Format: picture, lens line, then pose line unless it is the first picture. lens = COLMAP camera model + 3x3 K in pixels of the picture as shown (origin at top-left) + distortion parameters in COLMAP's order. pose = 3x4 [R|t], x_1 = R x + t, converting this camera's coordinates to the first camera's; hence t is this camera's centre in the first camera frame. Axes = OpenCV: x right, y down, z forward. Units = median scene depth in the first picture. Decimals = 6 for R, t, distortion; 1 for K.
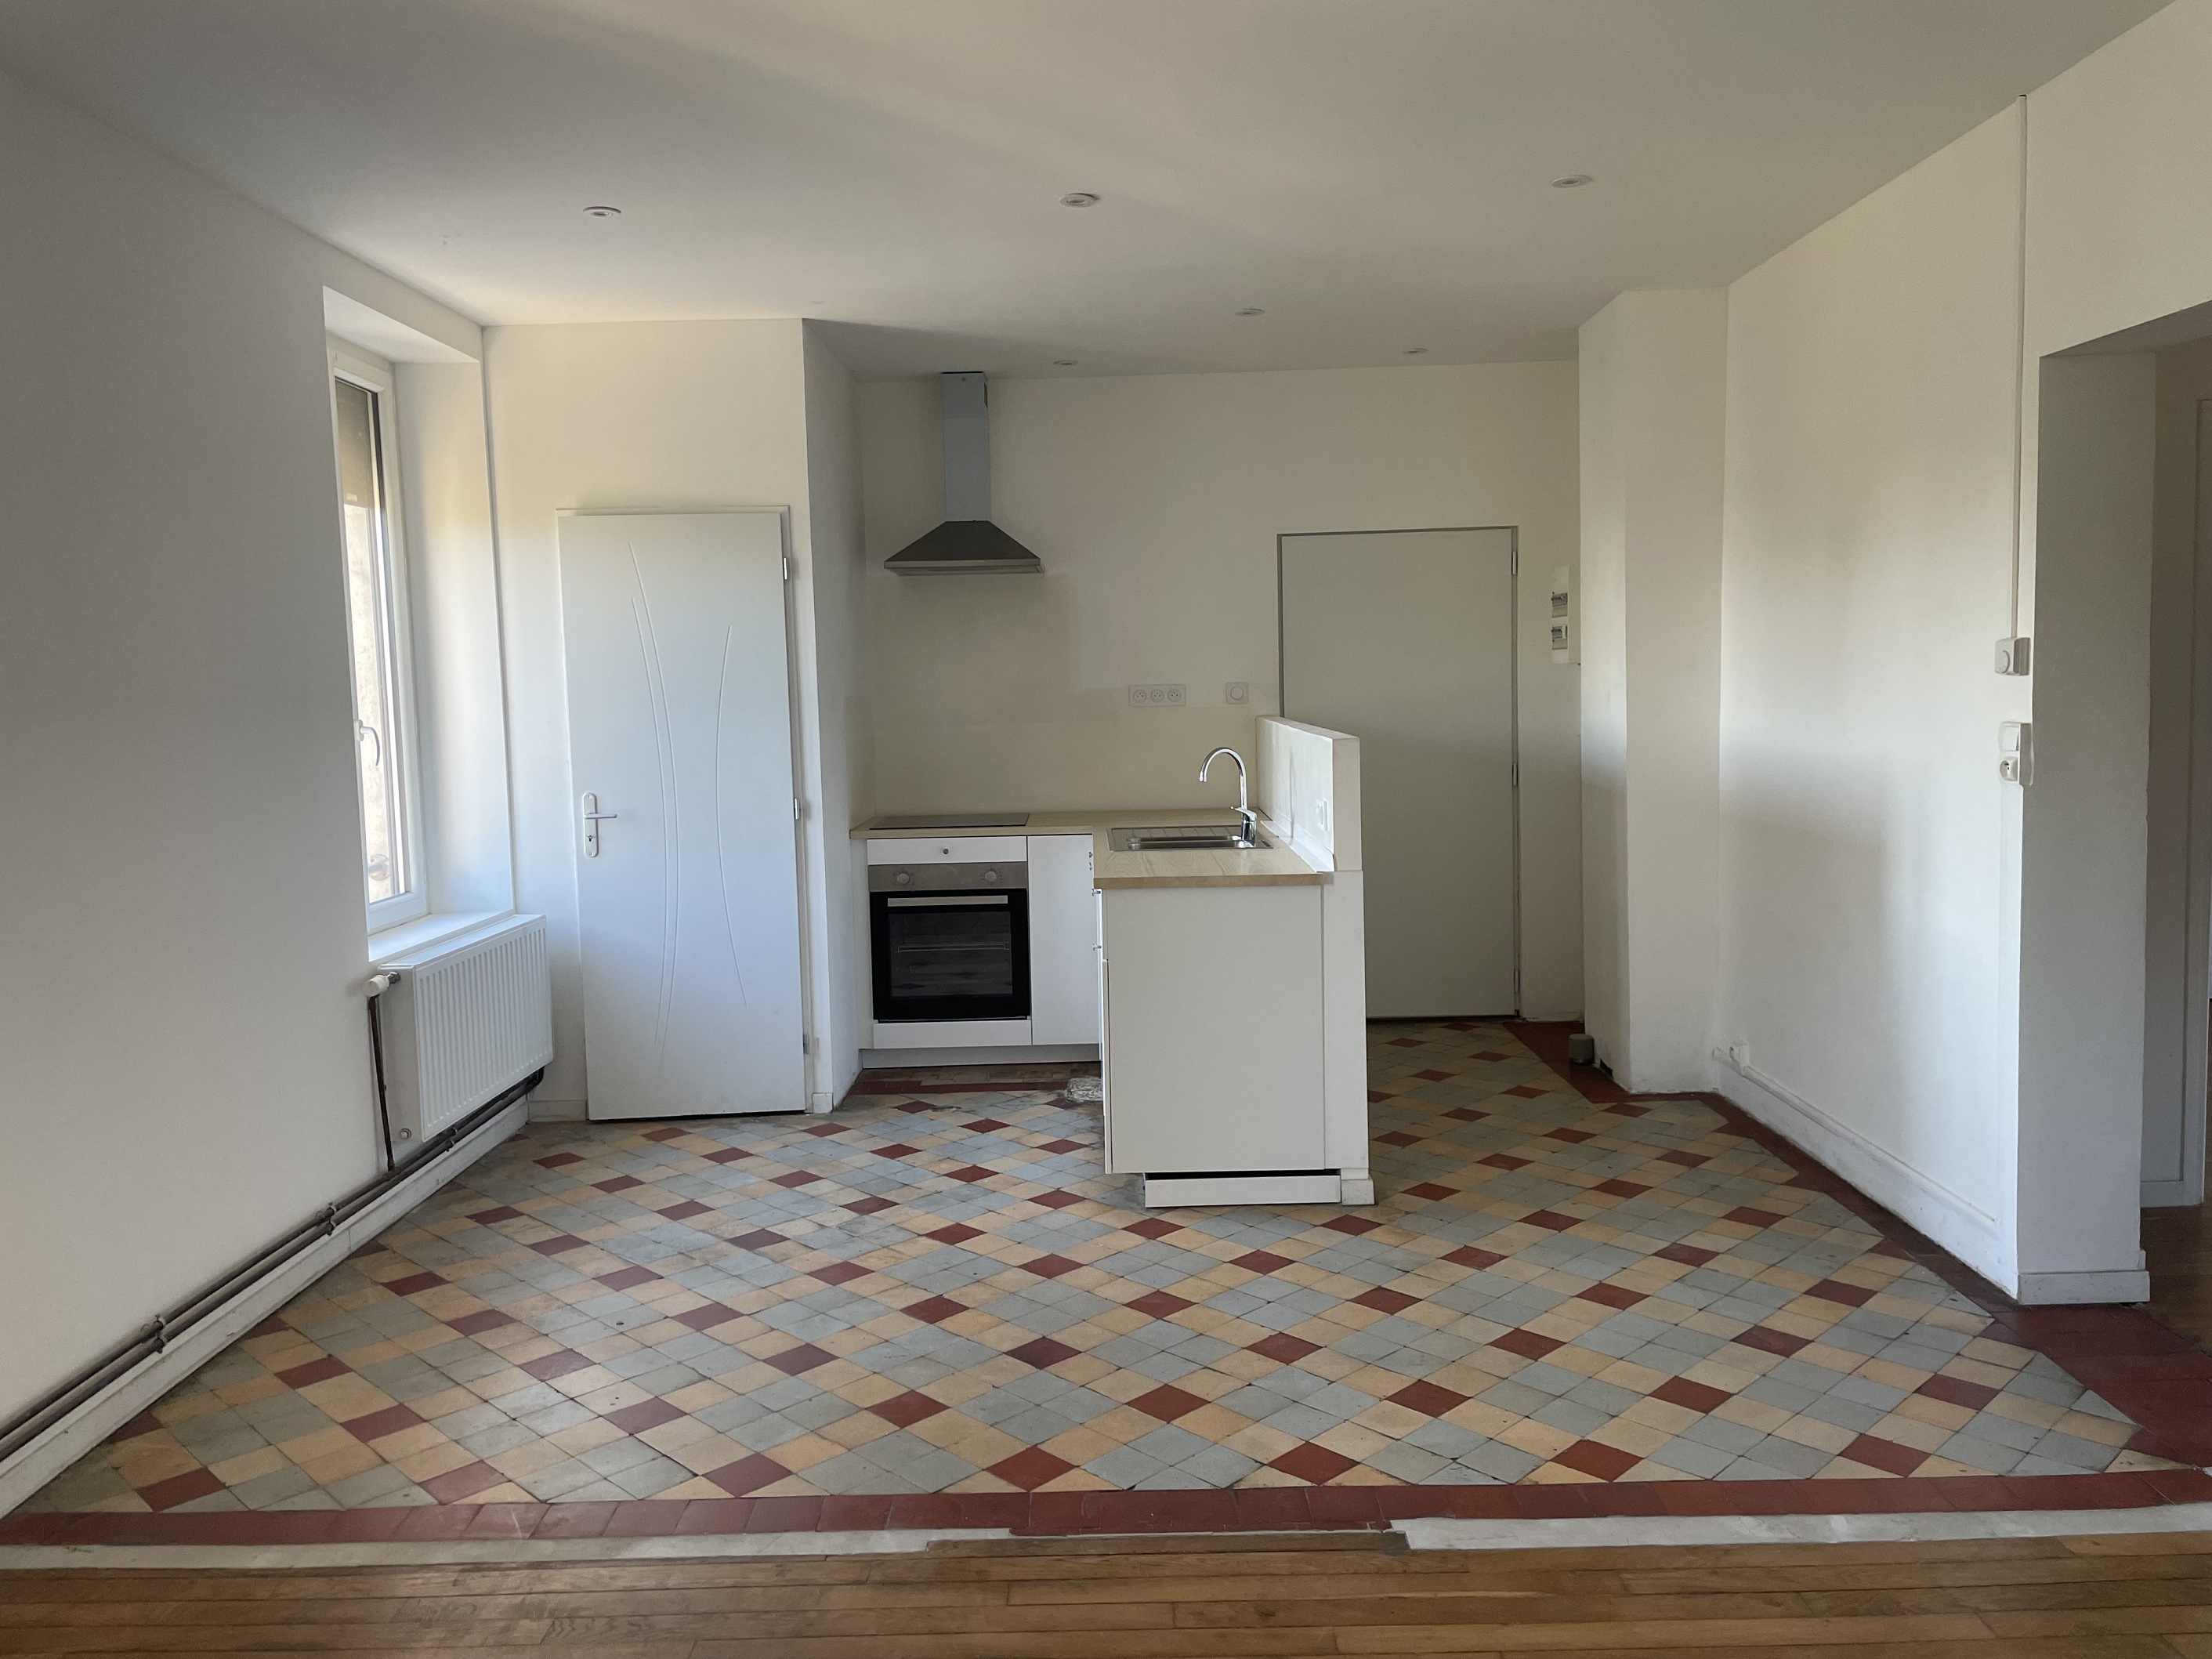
lens RADIAL K [[1699.0, 0, 1106.0], [0, 1699.0, 829.5], [0, 0, 1]] dist [0.033876, -0.002753]
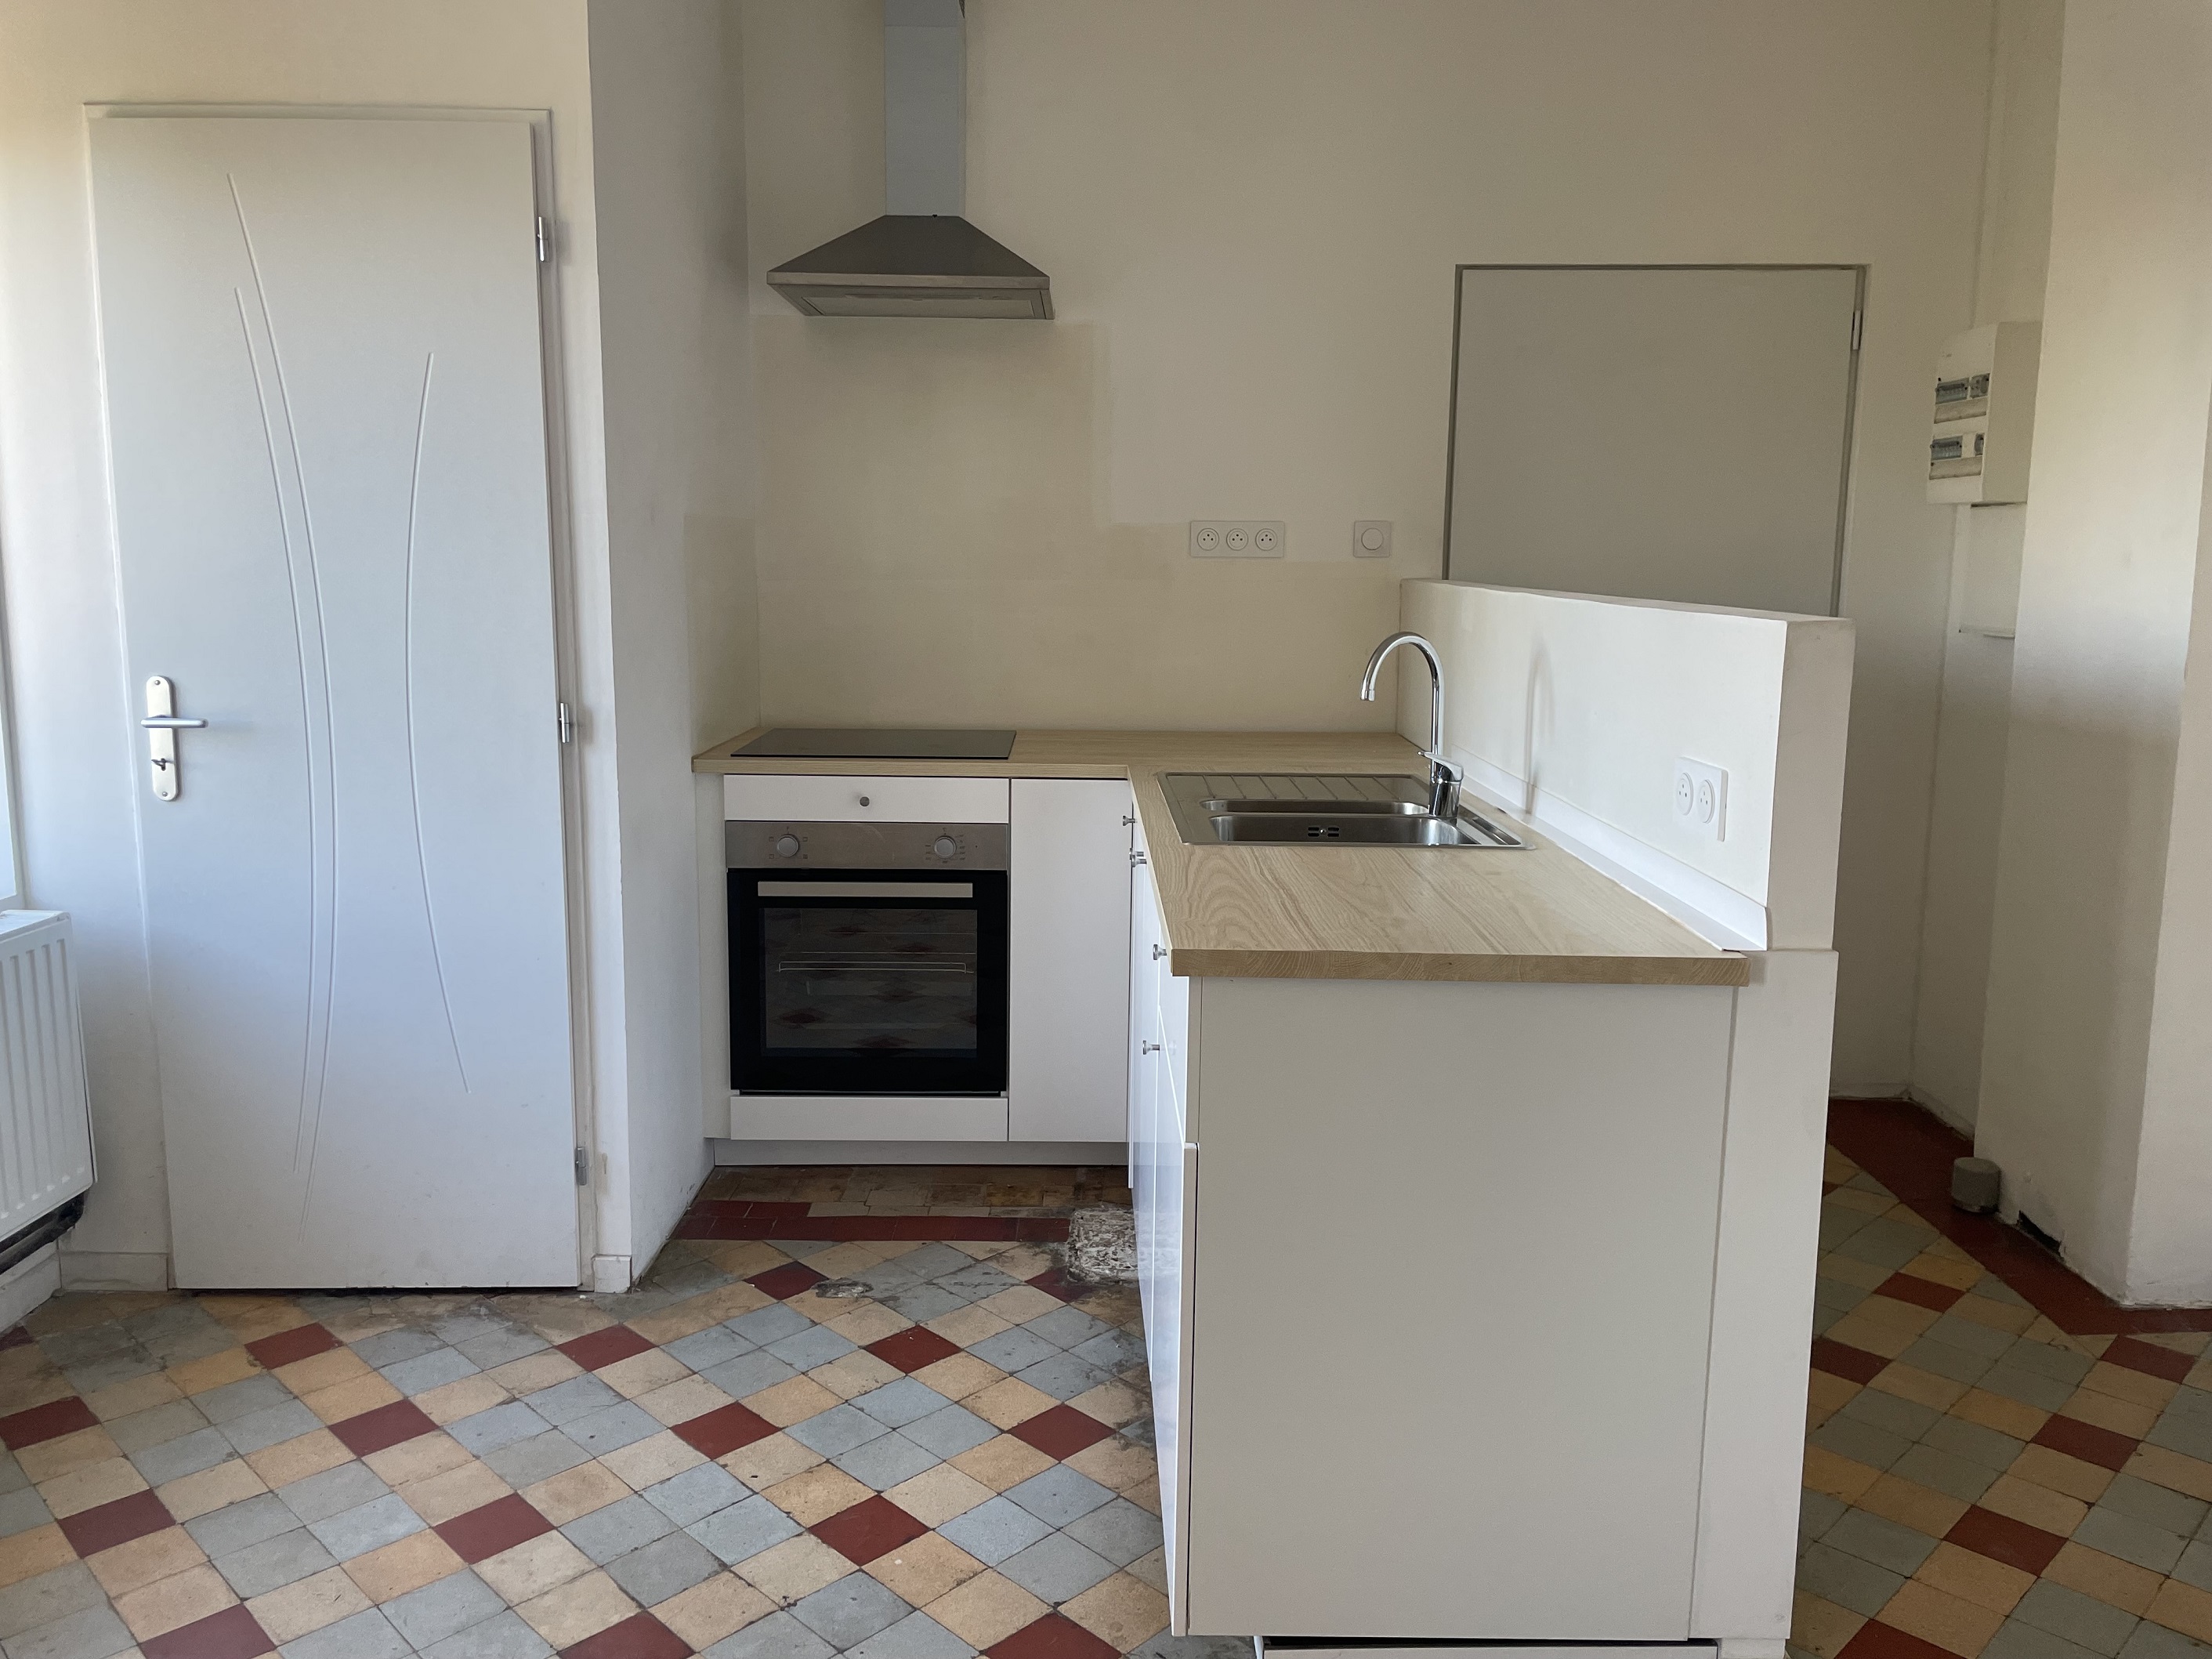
lens RADIAL K [[1699.0, 0, 1106.0], [0, 1699.0, 829.5], [0, 0, 1]] dist [0.033876, -0.002753]
pose [[0.999381, 0.033254, 0.011468, -0.021563], [-0.033982, 0.996929, 0.070548, -0.020768], [-0.009087, -0.070894, 0.997442, 0.456241]]
